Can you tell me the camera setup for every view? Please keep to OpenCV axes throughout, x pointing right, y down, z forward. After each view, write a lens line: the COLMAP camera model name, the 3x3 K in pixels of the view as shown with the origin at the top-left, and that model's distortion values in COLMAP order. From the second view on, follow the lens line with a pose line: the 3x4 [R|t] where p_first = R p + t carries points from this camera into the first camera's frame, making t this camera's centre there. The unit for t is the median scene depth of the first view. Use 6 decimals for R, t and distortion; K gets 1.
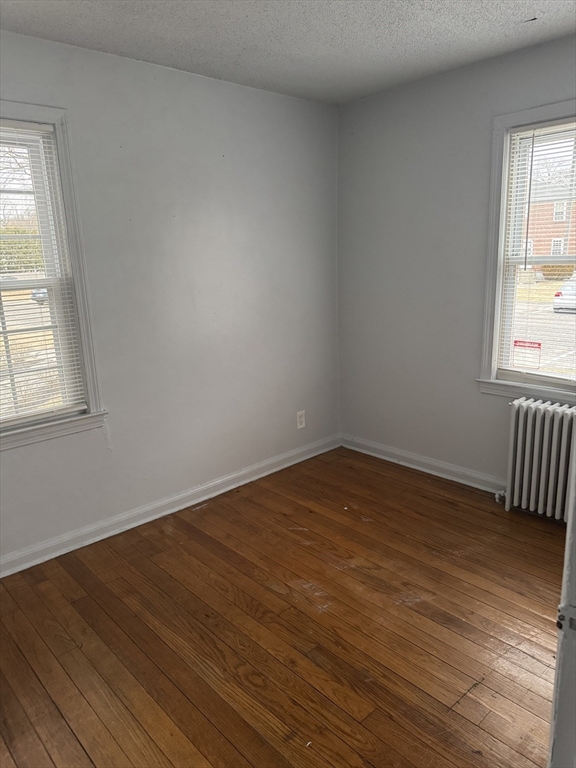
lens RADIAL K [[543.7, 0, 287.9], [0, 543.7, 384.8], [0, 0, 1]] dist [0.040898, -0.033876]
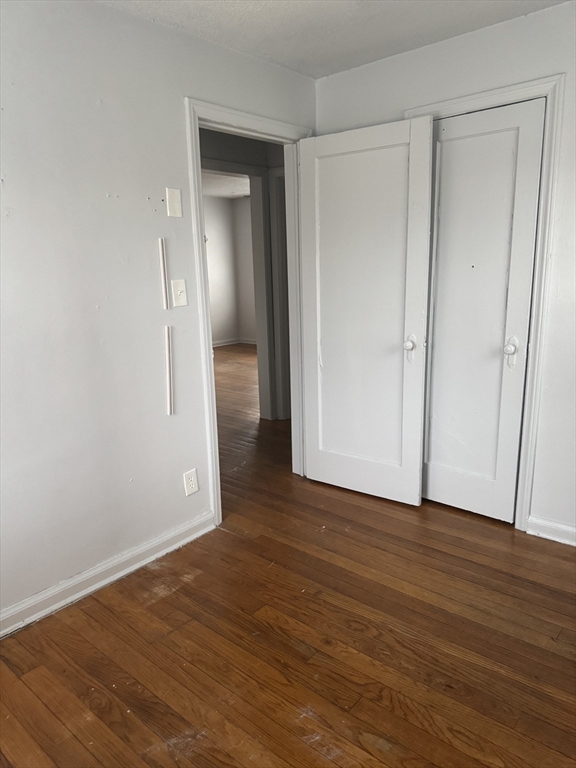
lens RADIAL K [[543.7, 0, 287.0], [0, 543.7, 385.1], [0, 0, 1]] dist [0.040898, -0.033876]
pose [[-0.991750, 0.082410, -0.098187, 0.143902], [0.032011, 0.900913, 0.432817, -0.363415], [0.124127, 0.426103, -0.896119, 1.683041]]
